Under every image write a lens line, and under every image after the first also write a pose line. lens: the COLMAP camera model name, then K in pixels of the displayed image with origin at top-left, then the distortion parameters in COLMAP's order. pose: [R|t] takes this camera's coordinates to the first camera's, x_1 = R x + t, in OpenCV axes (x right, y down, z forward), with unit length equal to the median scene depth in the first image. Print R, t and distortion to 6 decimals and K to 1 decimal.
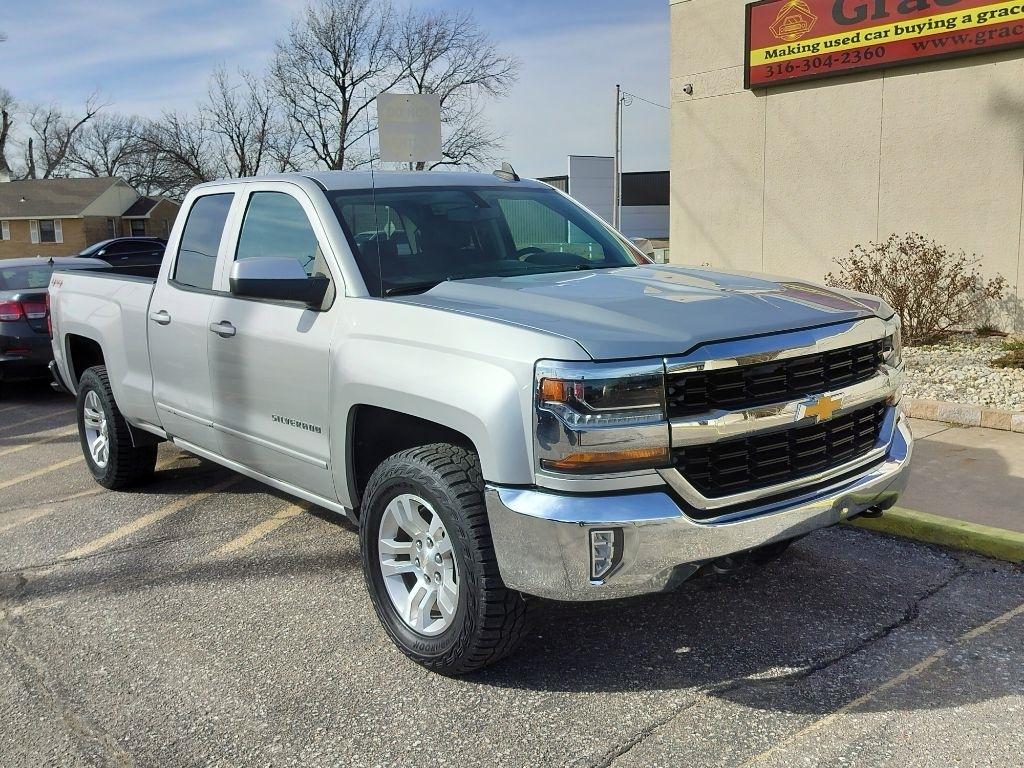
lens RADIAL K [[957.6, 0, 507.5], [0, 957.6, 384.5], [0, 0, 1]] dist [0.078662, -0.118270]
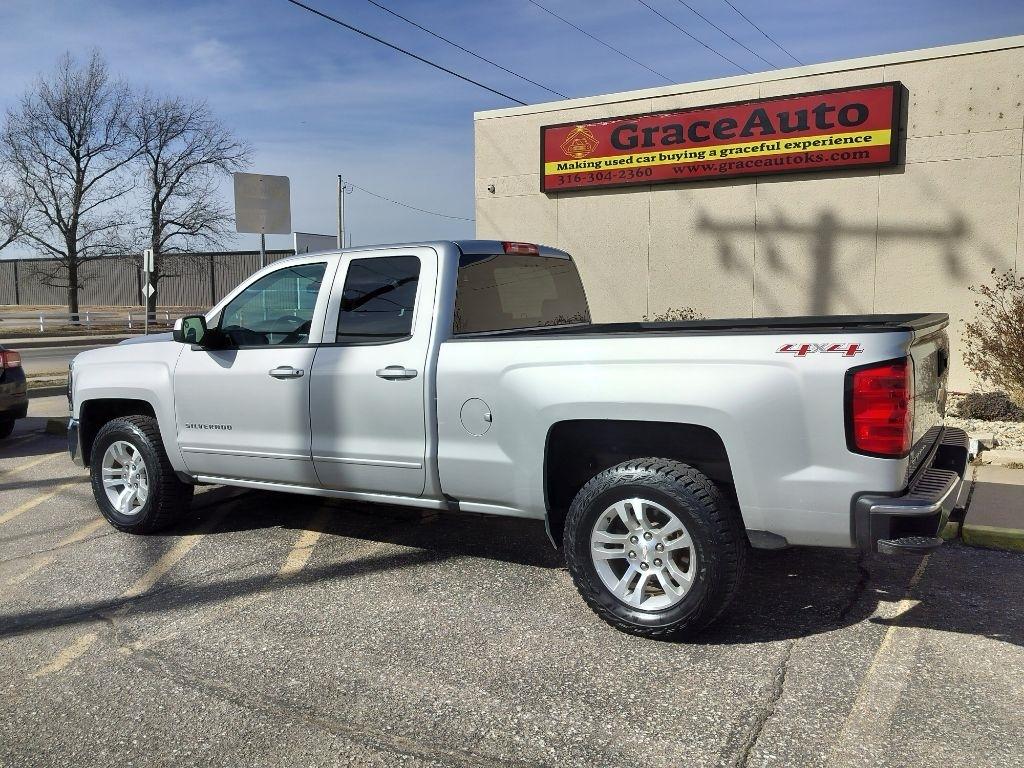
lens RADIAL K [[832.8, 0, 507.7], [0, 832.8, 383.0], [0, 0, 1]] dist [0.084840, -0.126215]
pose [[0.945036, -0.008592, 0.326854, -0.180274], [0.028506, 0.998013, -0.056187, 0.005280], [-0.325722, 0.062416, 0.943403, -0.004717]]
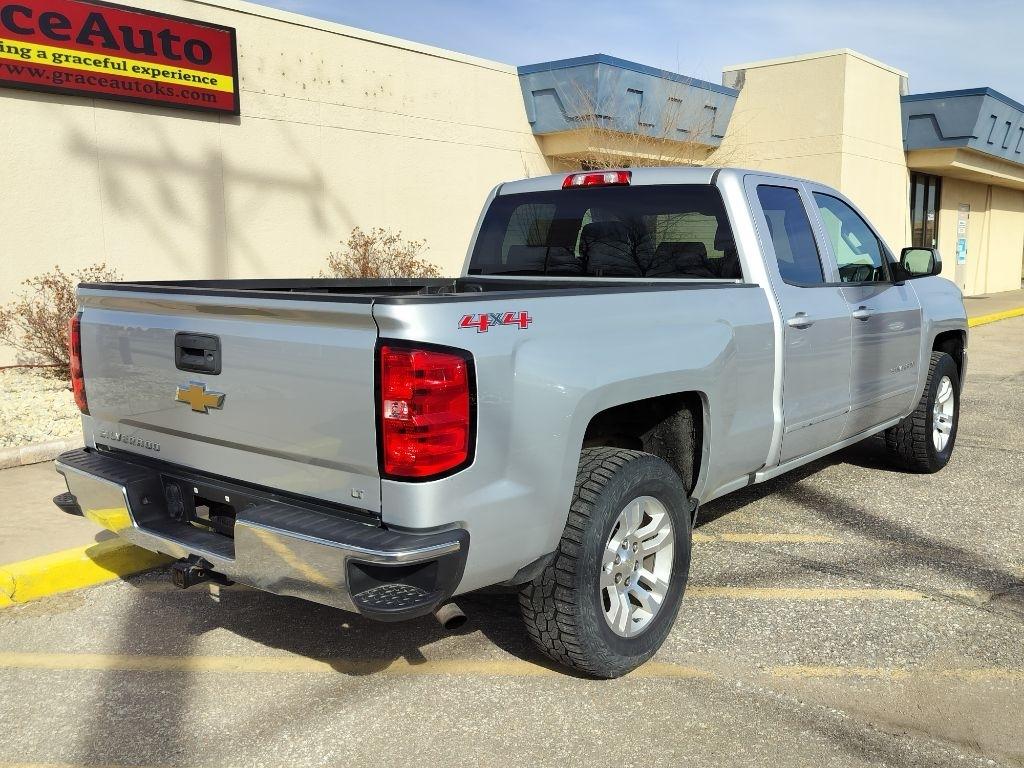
lens RADIAL K [[941.1, 0, 509.6], [0, 941.1, 387.1], [0, 0, 1]] dist [0.071724, -0.112700]
pose [[-0.195062, -0.106836, 0.974955, -0.587963], [0.171065, 0.975107, 0.141079, -0.090770], [-0.965757, 0.194300, -0.171931, 0.725244]]
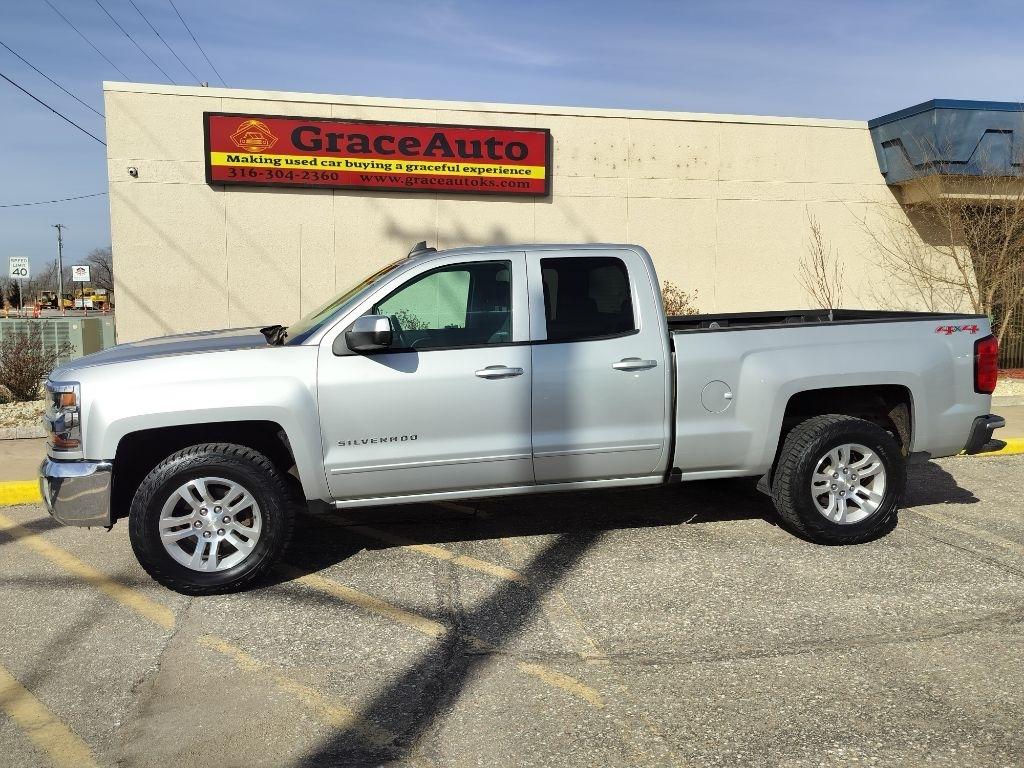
lens RADIAL K [[819.9, 0, 509.6], [0, 819.9, 383.2], [0, 0, 1]] dist [0.081545, -0.117352]
pose [[0.472539, -0.058832, 0.879344, -0.546442], [0.123894, 0.992295, -0.000189, -0.024606], [-0.872558, 0.109034, 0.476187, 0.269830]]
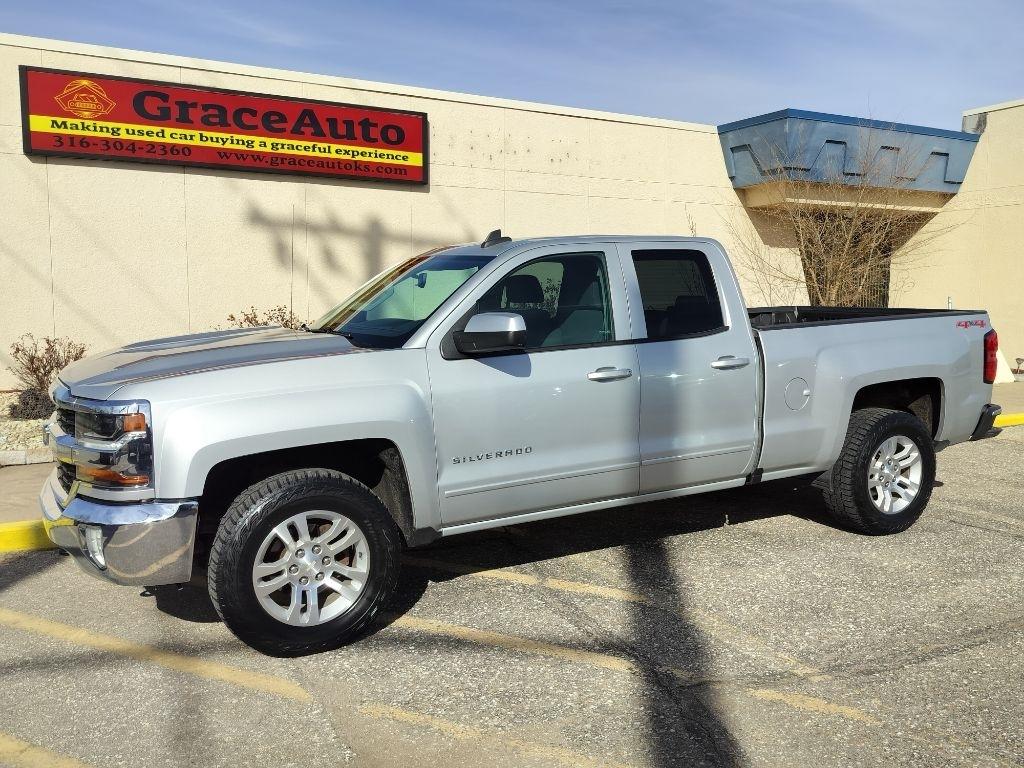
lens RADIAL K [[853.7, 0, 509.7], [0, 853.7, 384.3], [0, 0, 1]] dist [0.071899, -0.105634]
pose [[0.199207, -0.068105, 0.977588, -0.582736], [0.145454, 0.988587, 0.039232, -0.051317], [-0.969103, 0.134379, 0.206839, 0.454446]]
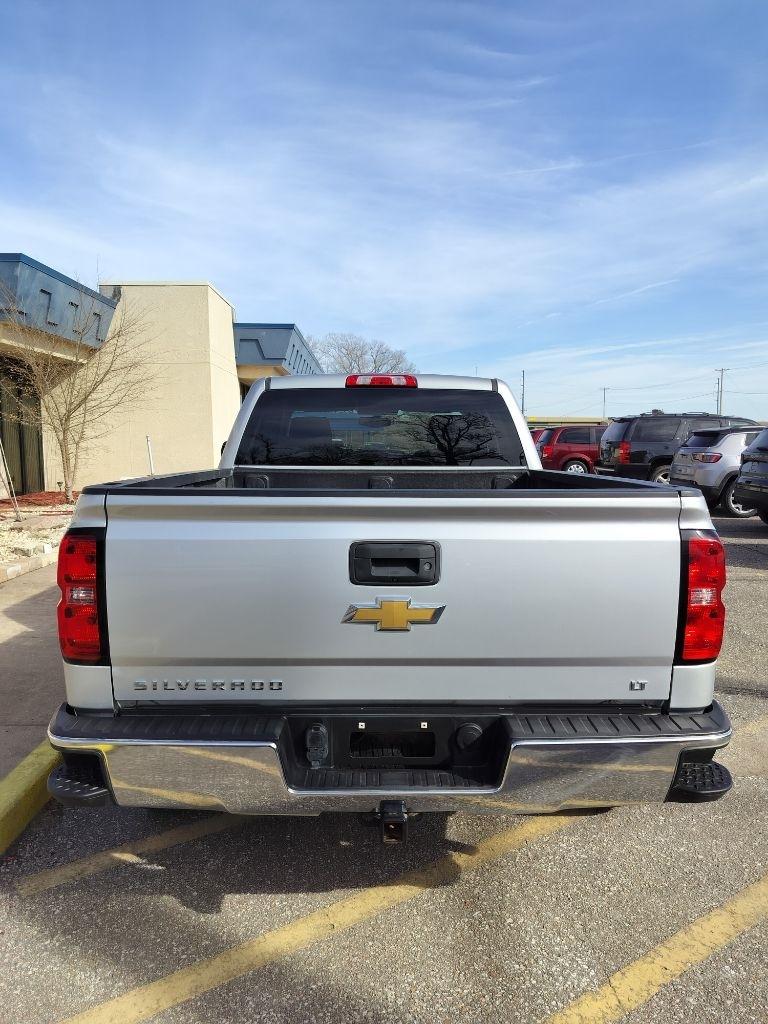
lens RADIAL K [[773.4, 0, 384.0], [0, 773.4, 512.0], [0, 0, 1]] dist [0.050078, -0.071403]
pose [[-0.786719, -0.028597, 0.616649, -0.397146], [0.121576, 0.972185, 0.200191, -0.133515], [-0.605221, 0.232464, -0.761359, 0.932663]]
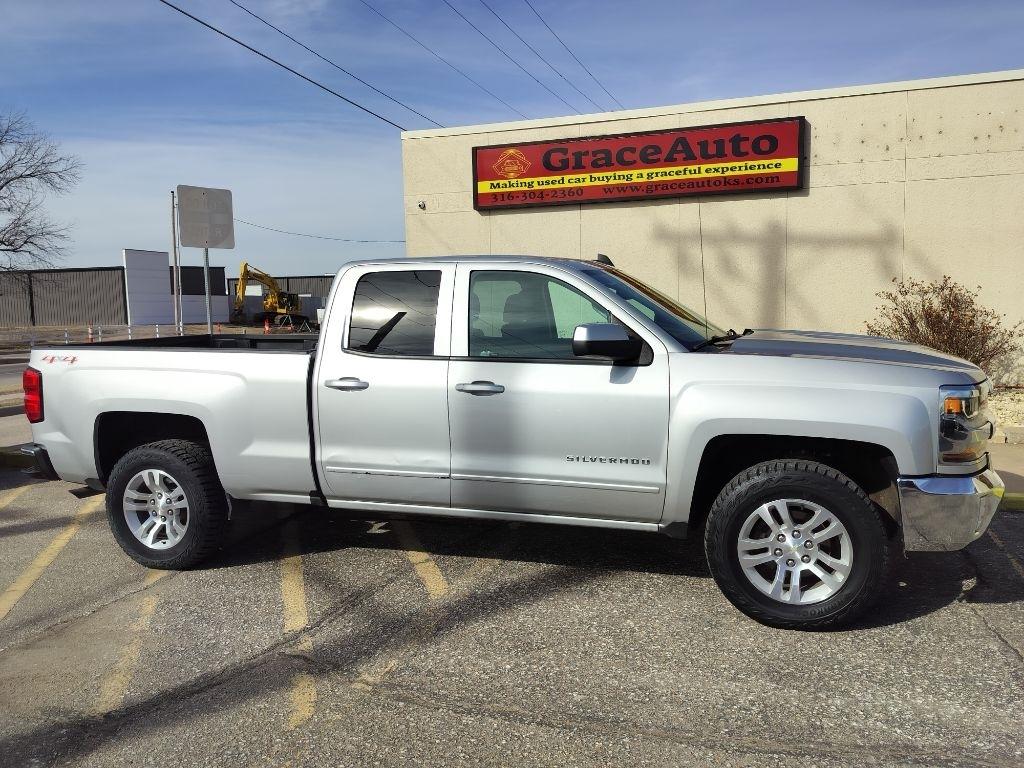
lens RADIAL K [[778.5, 0, 507.5], [0, 778.5, 379.9], [0, 0, 1]] dist [0.086342, -0.120699]
pose [[0.849689, -0.037977, 0.525915, -0.338608], [0.080064, 0.995130, -0.057496, -0.005446], [-0.521170, 0.090960, 0.848592, 0.091902]]
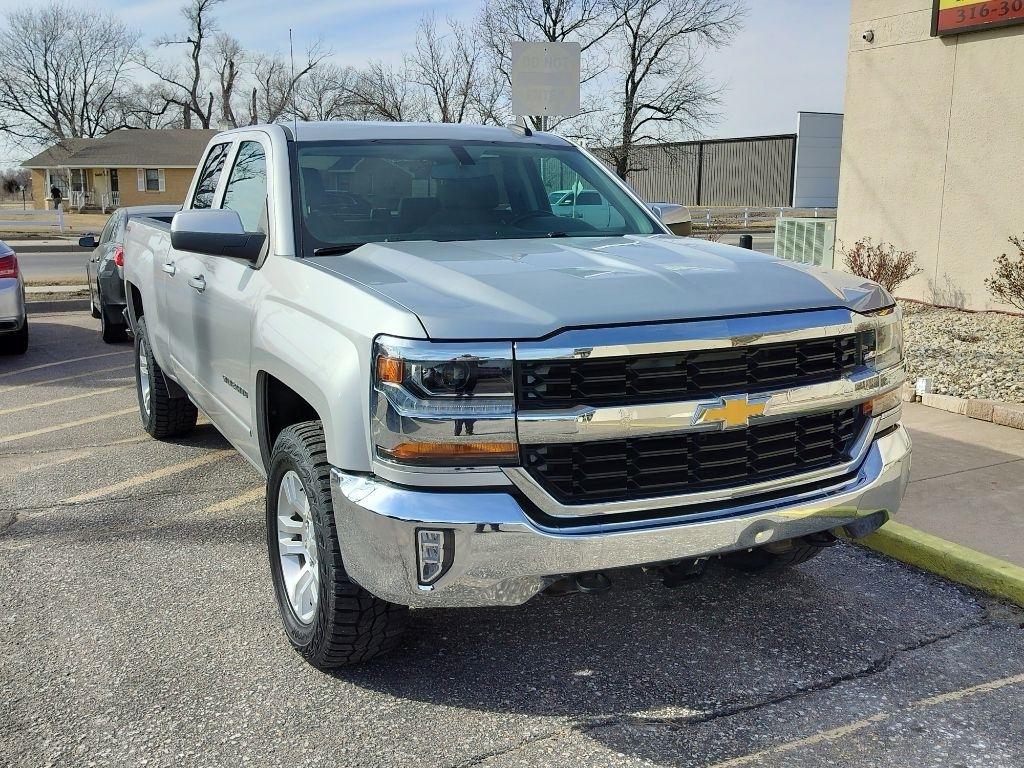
lens RADIAL K [[1007.9, 0, 507.7], [0, 1007.9, 385.8], [0, 0, 1]] dist [0.091047, -0.147284]
pose [[0.975729, 0.072087, -0.206774, 0.101582], [-0.065603, 0.997120, 0.038055, -0.006313], [0.208922, -0.023566, 0.977648, 0.029371]]
